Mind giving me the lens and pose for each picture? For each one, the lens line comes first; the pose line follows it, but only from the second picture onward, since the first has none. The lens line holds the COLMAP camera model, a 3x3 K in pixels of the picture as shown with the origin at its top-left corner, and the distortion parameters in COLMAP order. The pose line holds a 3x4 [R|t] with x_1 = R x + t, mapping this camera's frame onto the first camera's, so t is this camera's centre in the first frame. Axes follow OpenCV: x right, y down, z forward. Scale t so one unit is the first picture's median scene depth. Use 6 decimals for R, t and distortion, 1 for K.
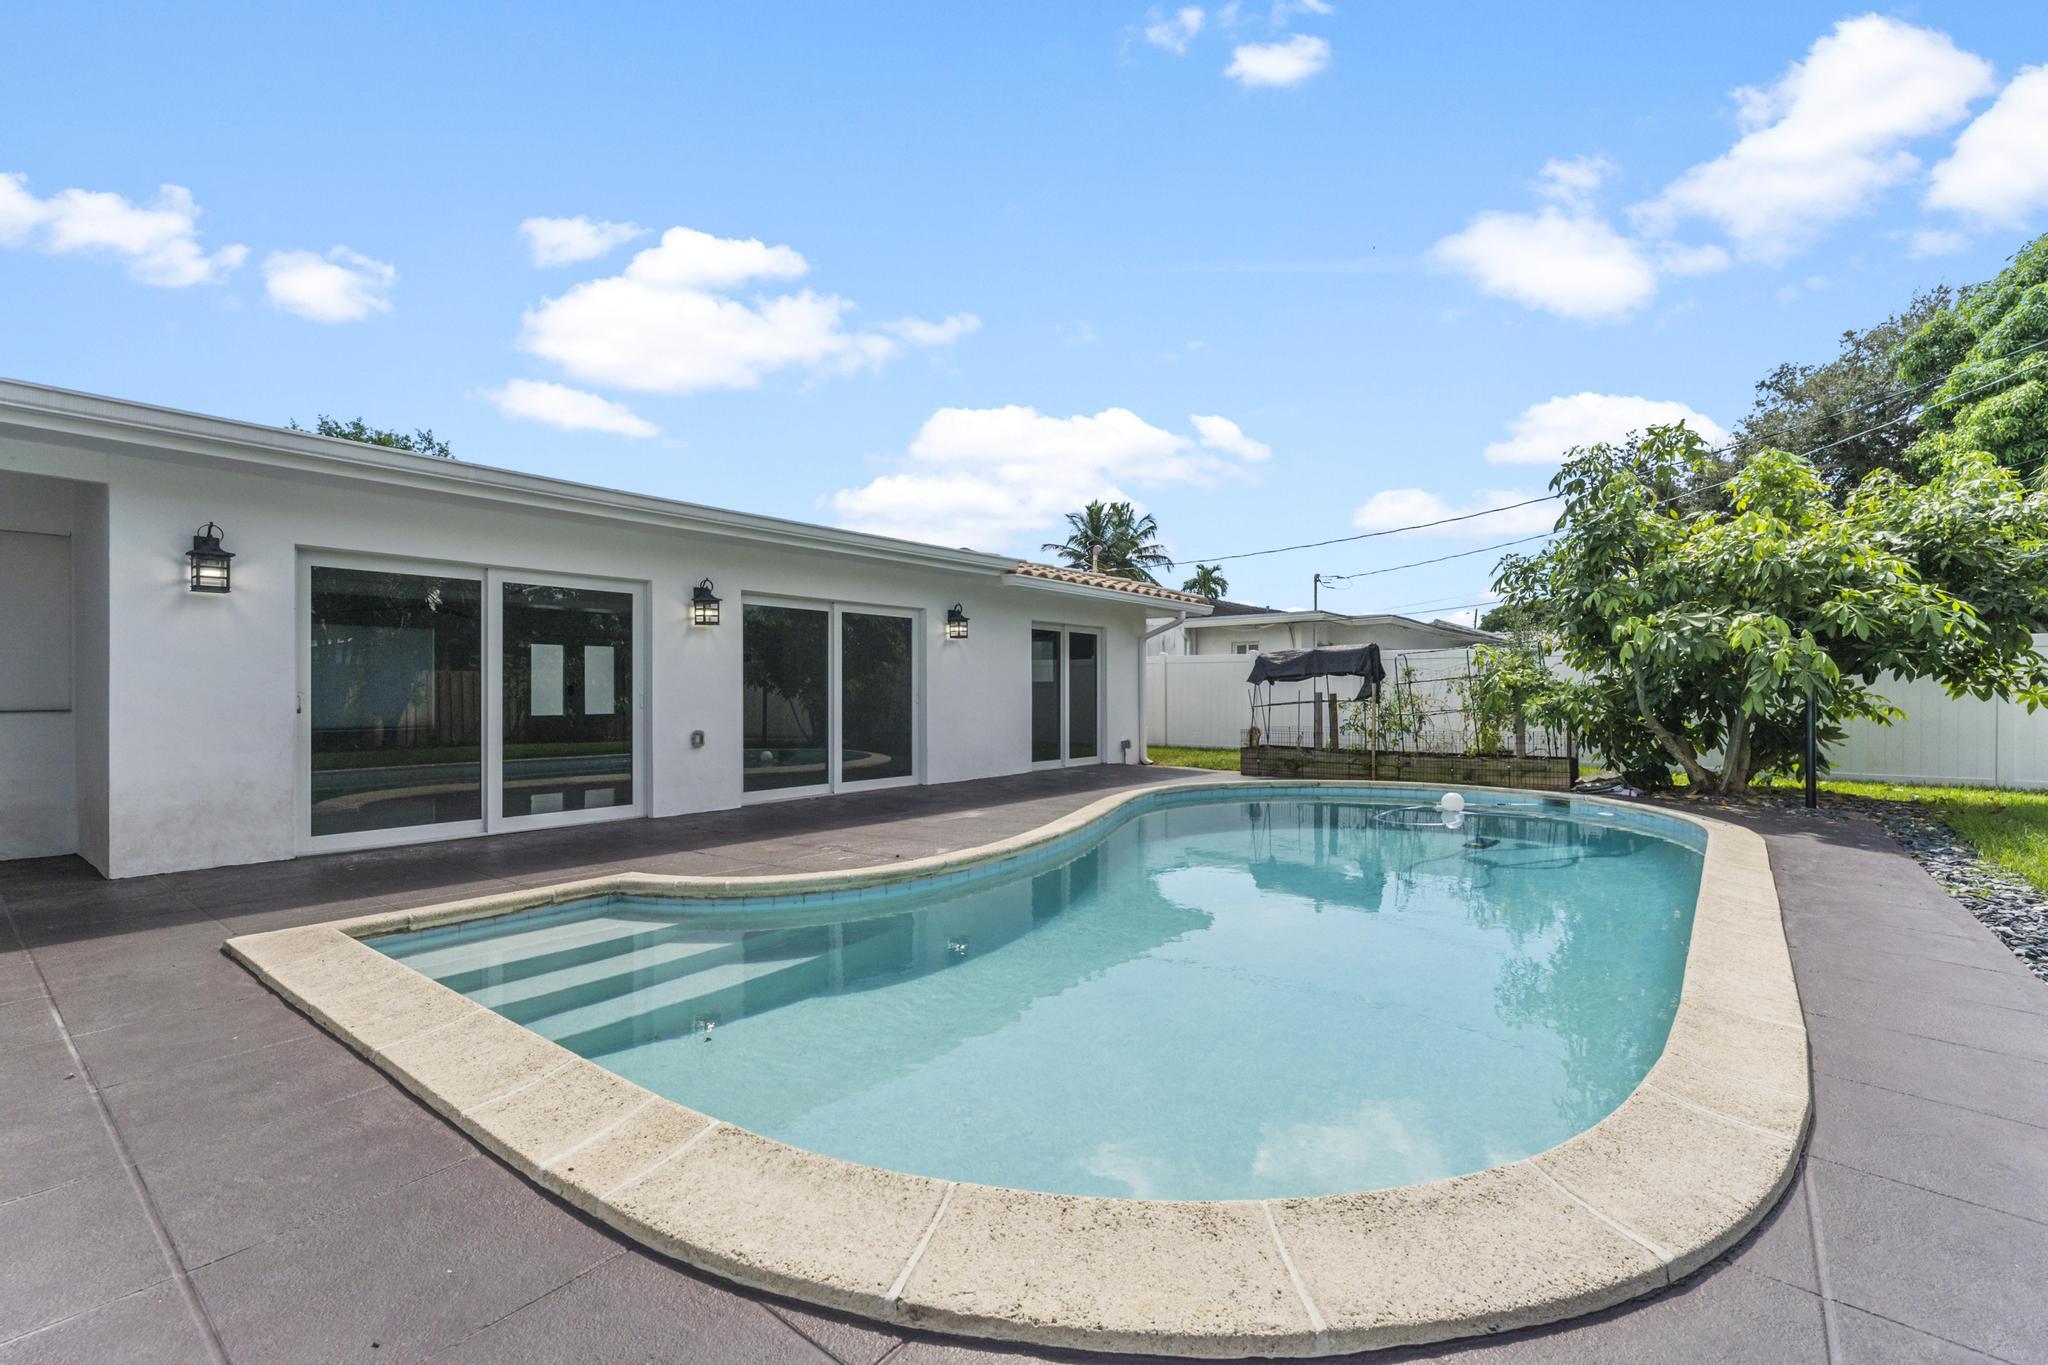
lens RADIAL K [[892.5, 0, 1022.1], [0, 892.5, 686.1], [0, 0, 1]] dist [0.000093, 0.000386]
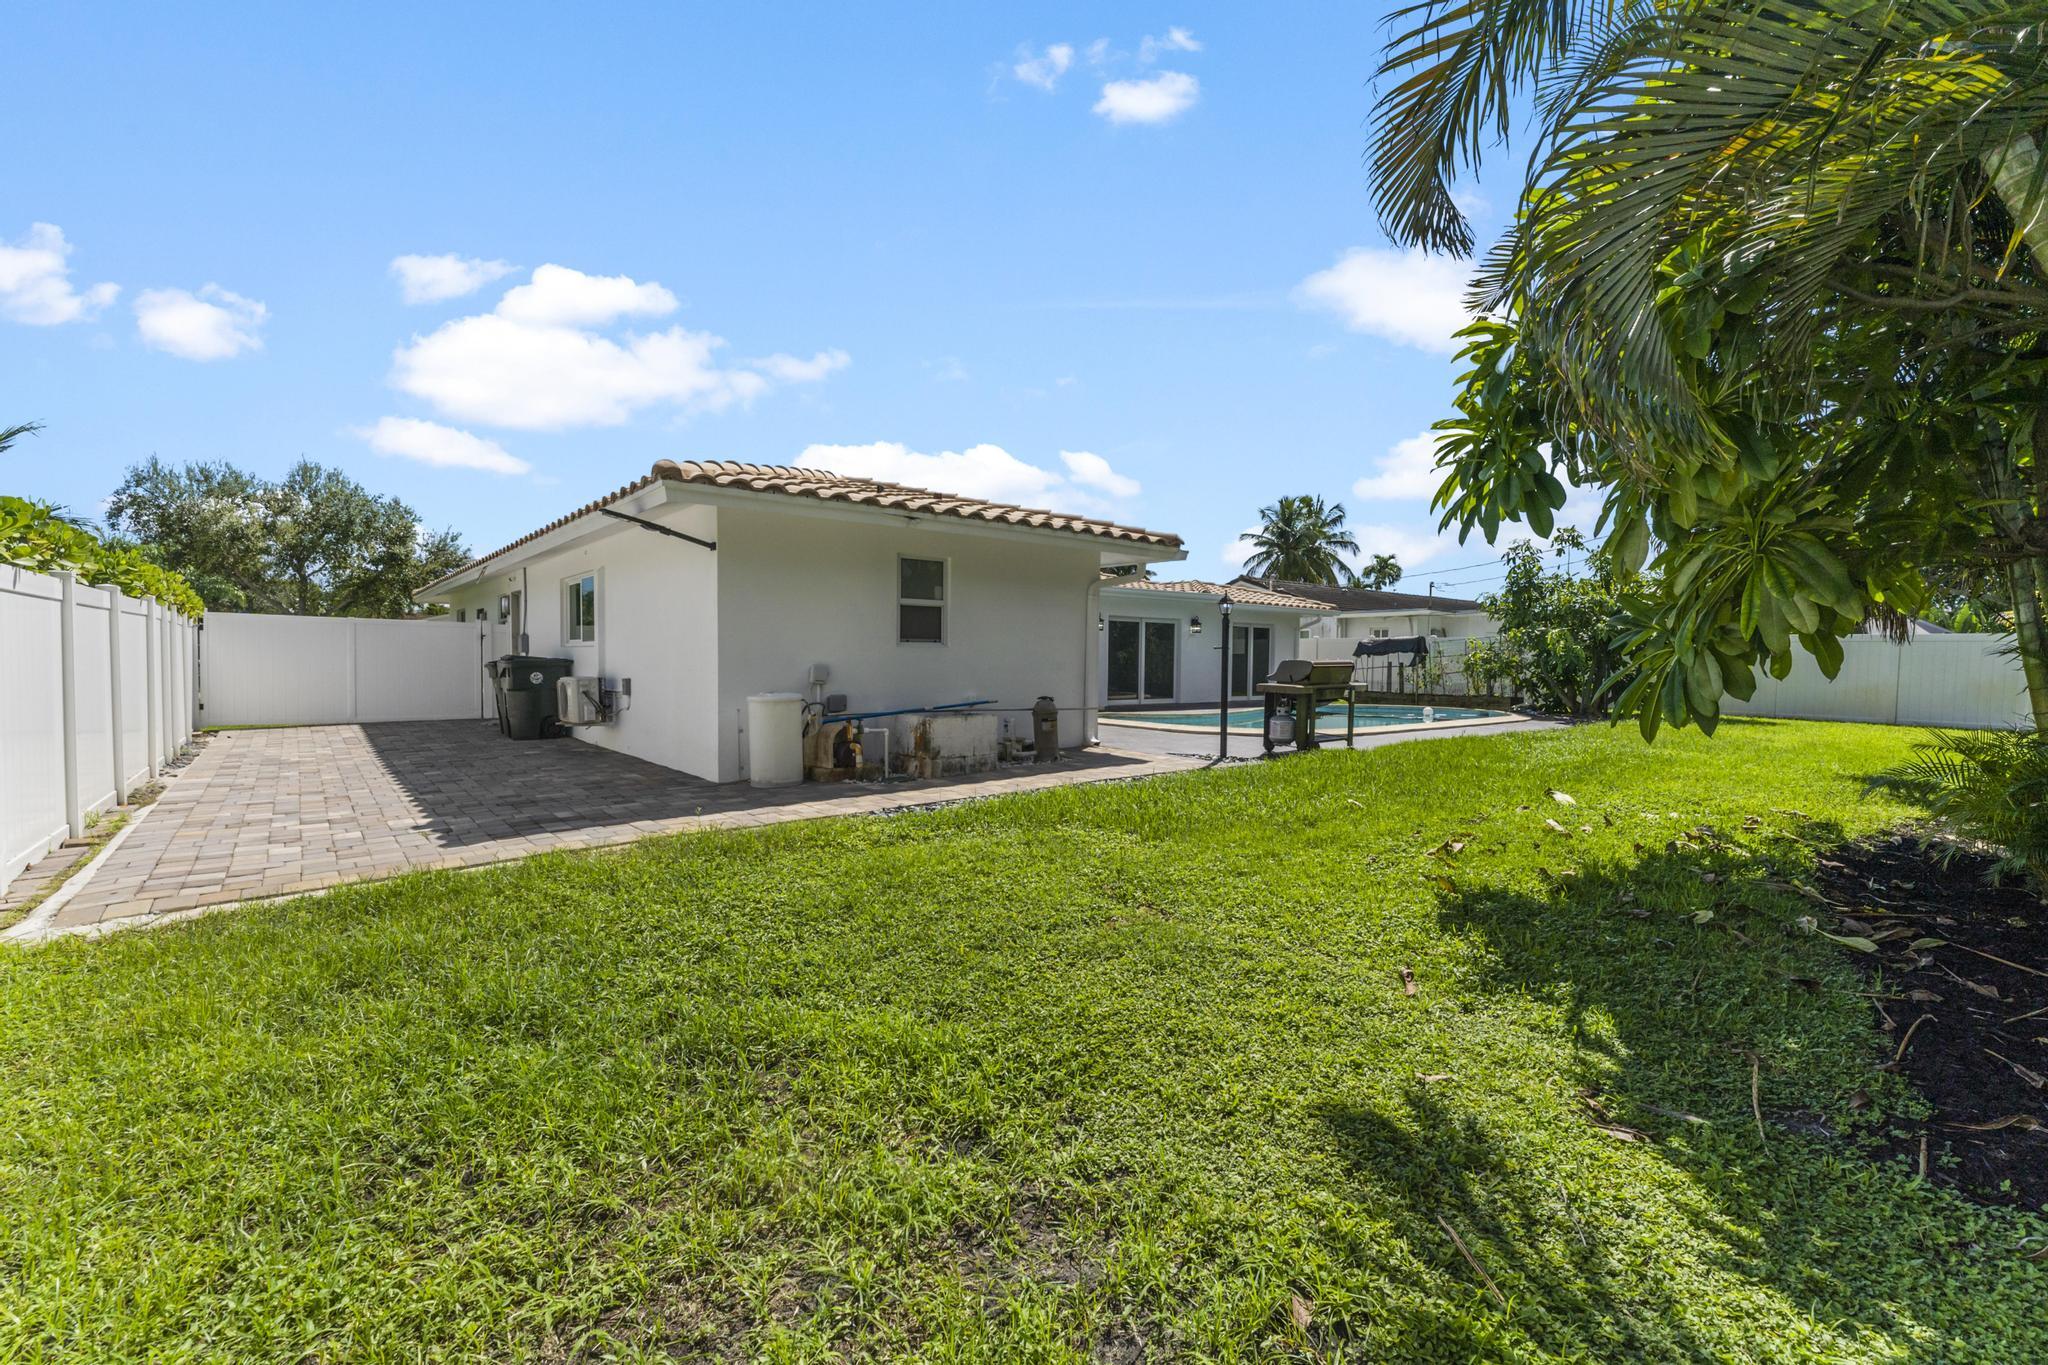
lens RADIAL K [[888.6, 0, 1030.2], [0, 888.6, 689.5], [0, 0, 1]] dist [0.001493, 0.000281]
pose [[0.978646, 0.017848, -0.204777, -0.024337], [-0.009743, 0.999131, 0.040520, -0.002494], [0.205322, -0.037660, 0.977970, -1.068560]]
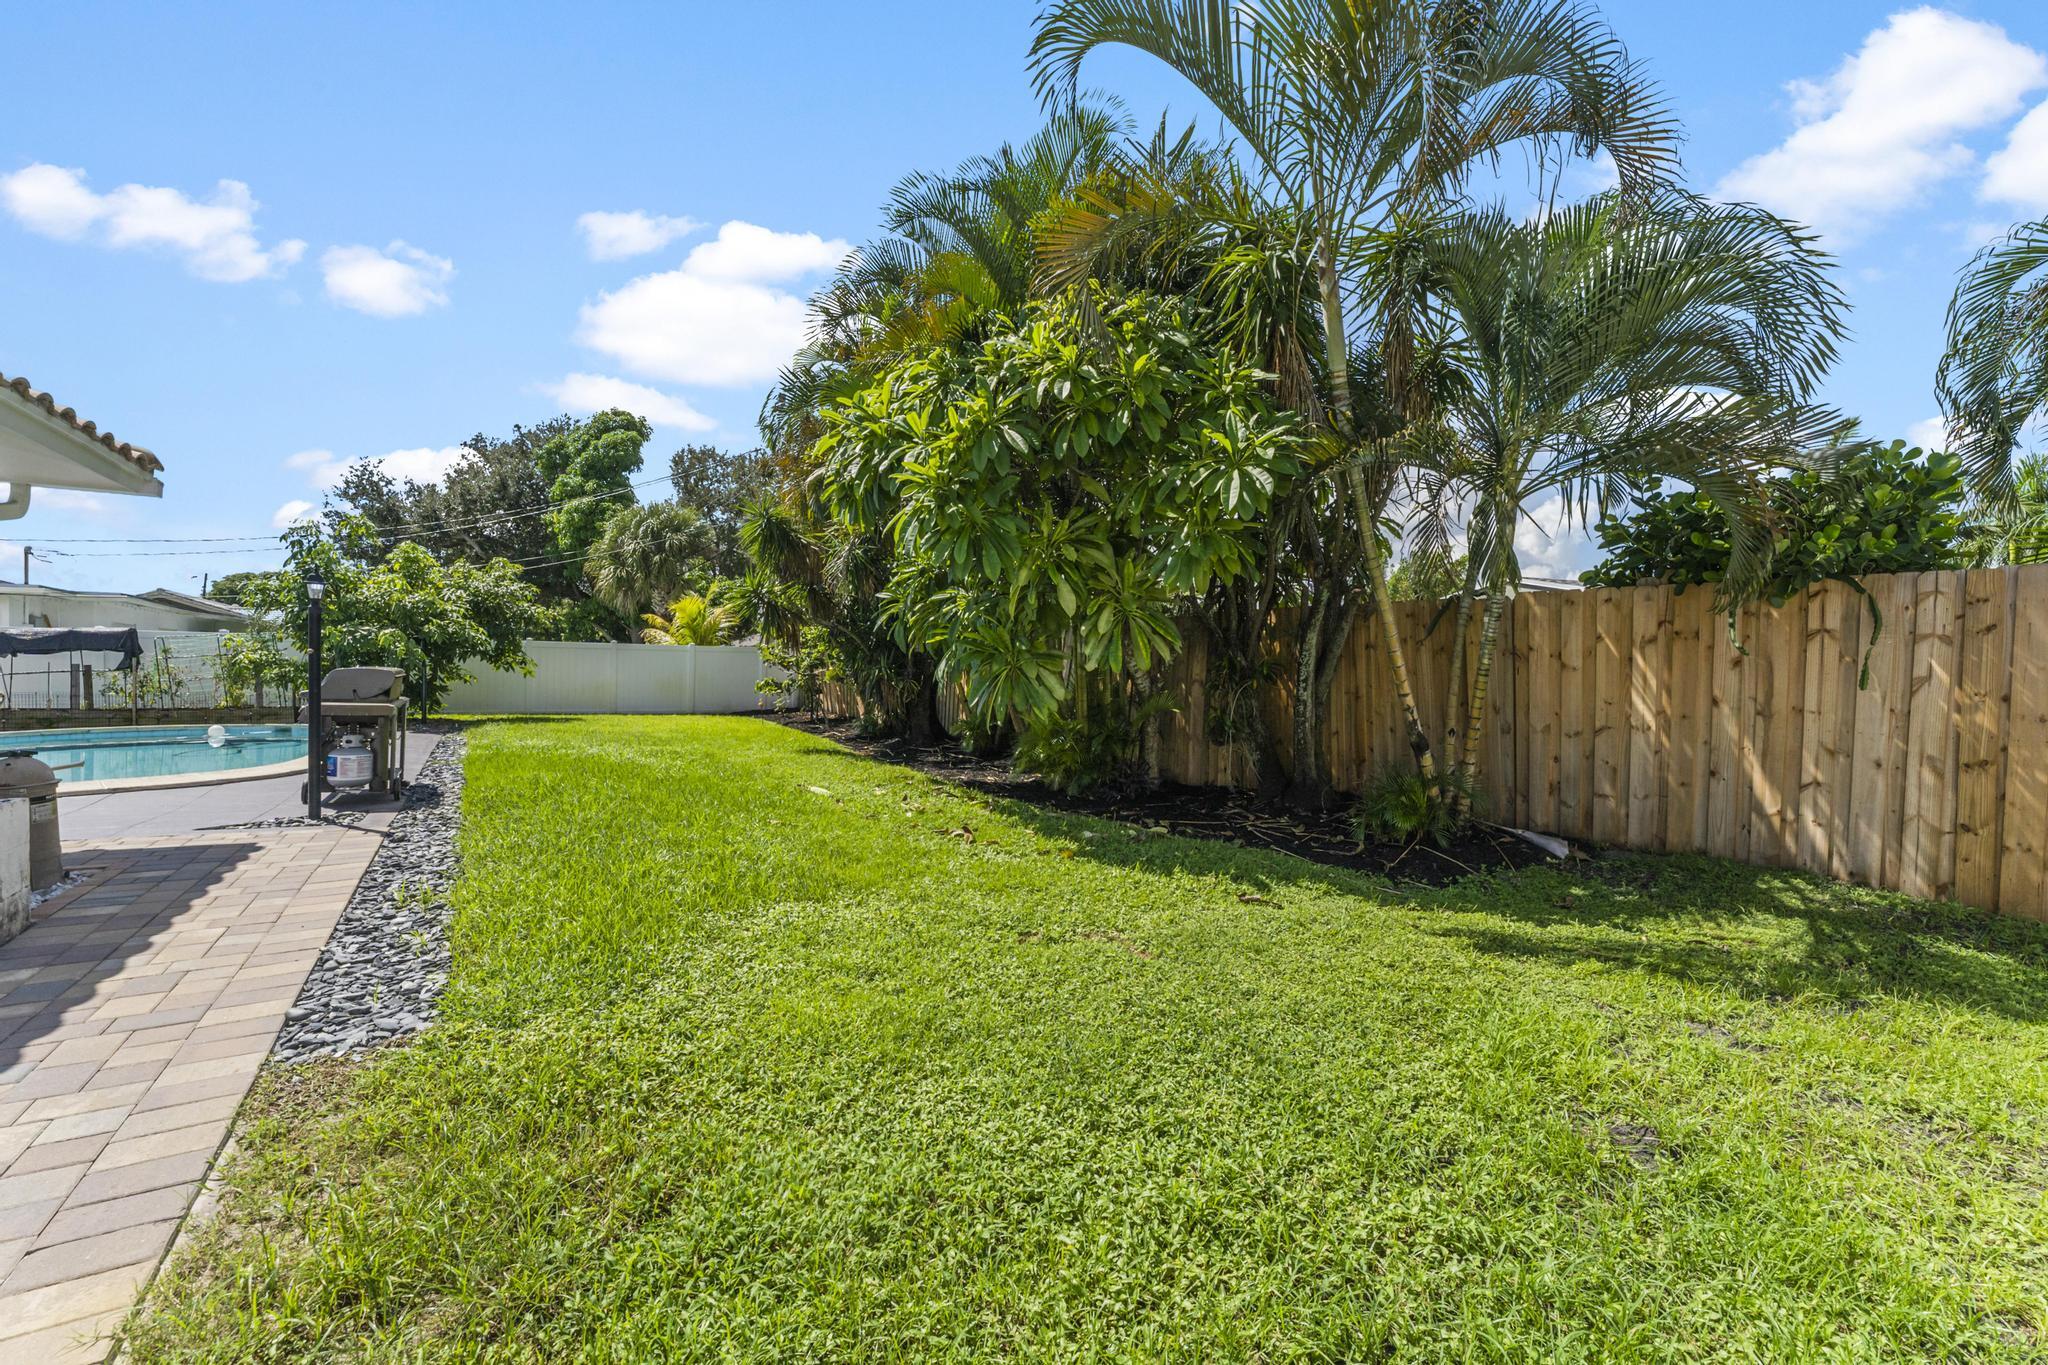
lens RADIAL K [[888.6, 0, 1030.2], [0, 888.6, 689.5], [0, 0, 1]] dist [0.001493, 0.000281]
pose [[0.343228, -0.013531, 0.939155, -0.427858], [-0.015304, 0.999683, 0.019997, -0.003885], [-0.939127, -0.021237, 0.342912, -0.776590]]
